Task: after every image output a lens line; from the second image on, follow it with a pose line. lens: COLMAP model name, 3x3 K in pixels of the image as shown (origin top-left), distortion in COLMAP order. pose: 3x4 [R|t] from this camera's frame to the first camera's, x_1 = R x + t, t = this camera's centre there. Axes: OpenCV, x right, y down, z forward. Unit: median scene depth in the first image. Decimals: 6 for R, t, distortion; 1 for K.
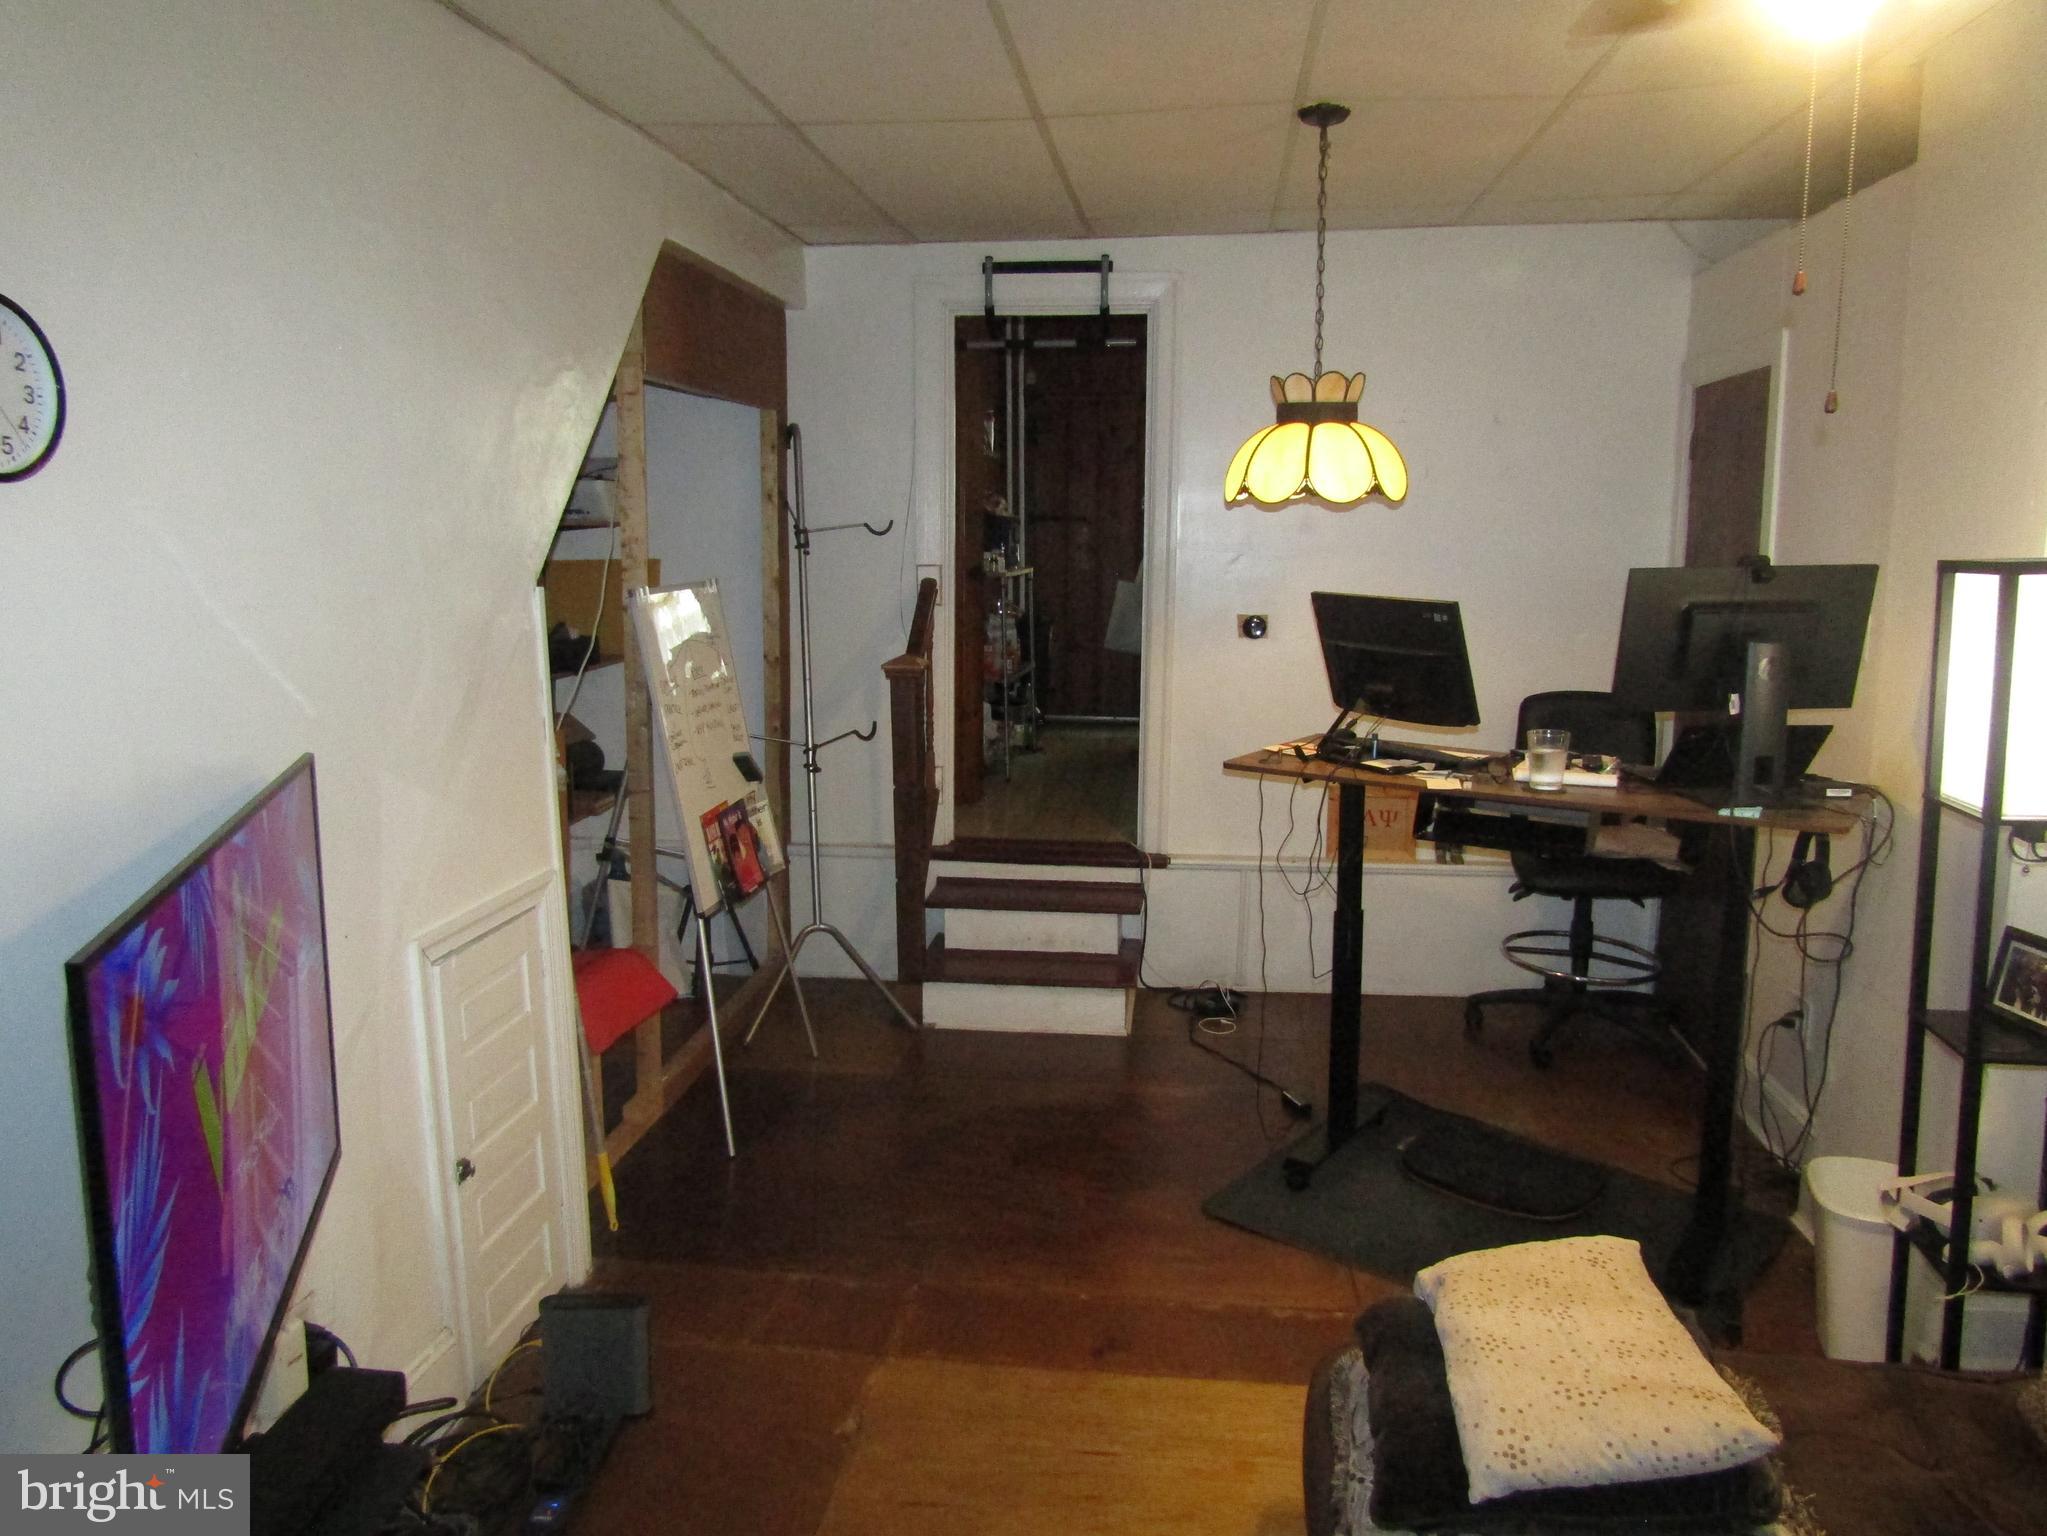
lens RADIAL K [[1457.3, 0, 1023.7], [0, 1457.3, 768.9], [0, 0, 1]] dist [-0.010702, 0.001948]
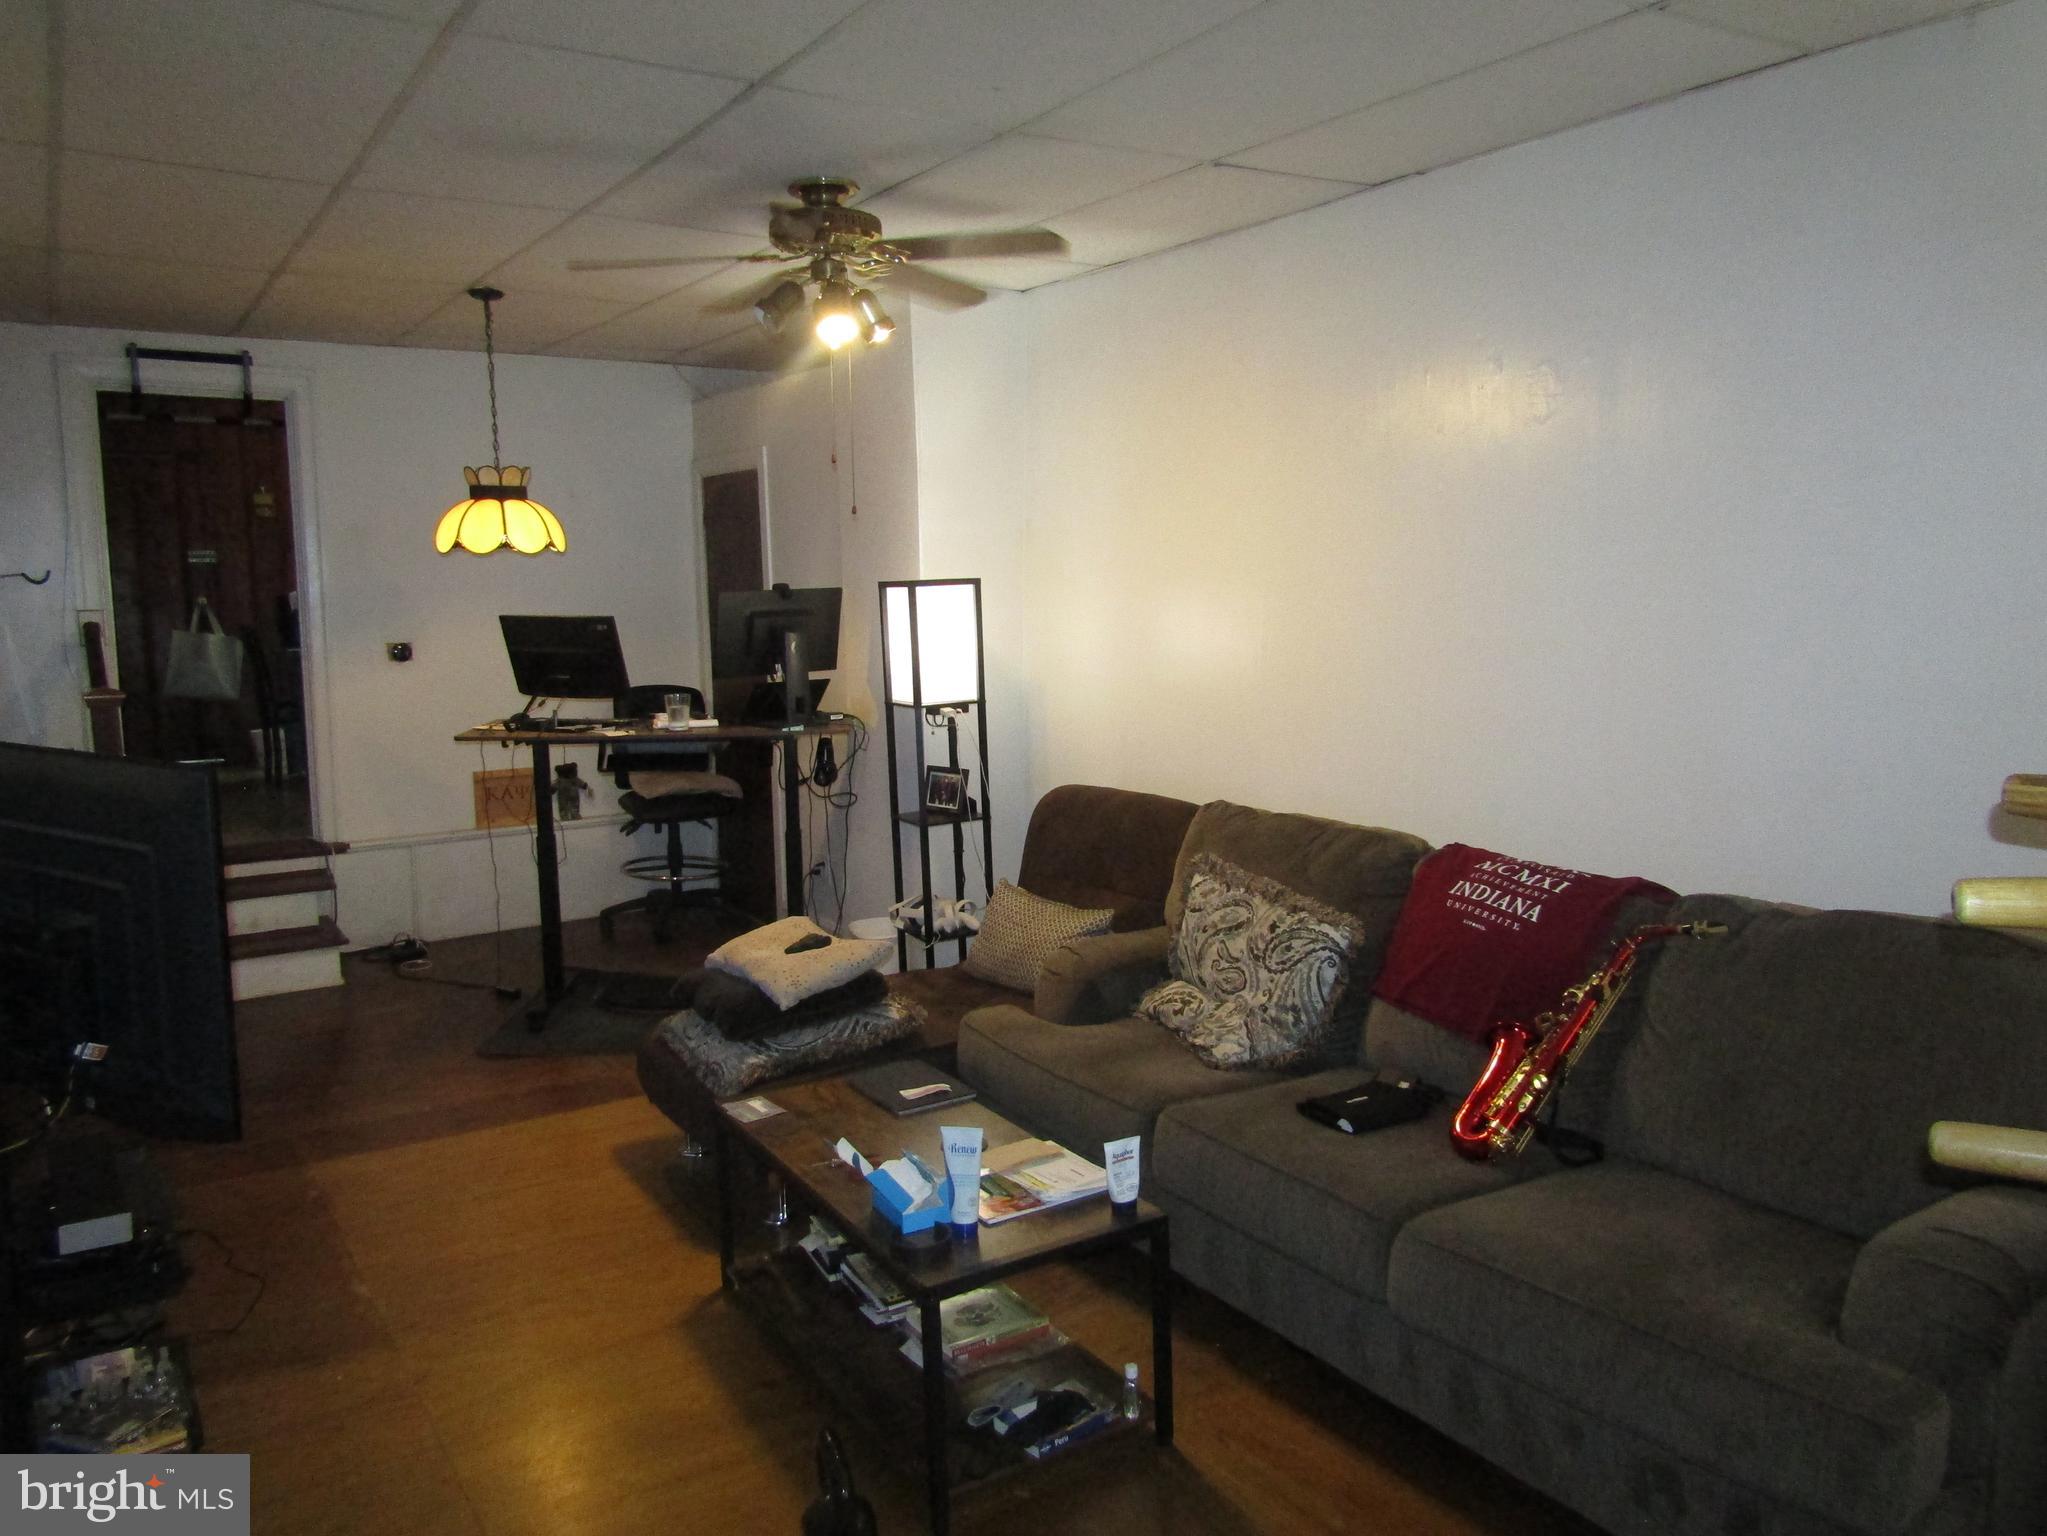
lens RADIAL K [[1457.3, 0, 1025.0], [0, 1457.3, 766.6], [0, 0, 1]] dist [-0.010702, 0.001948]
pose [[0.760527, -0.089564, 0.643099, -0.370323], [0.115698, 0.993283, 0.001510, 0.090673], [-0.638915, 0.073257, 0.765781, -0.450065]]
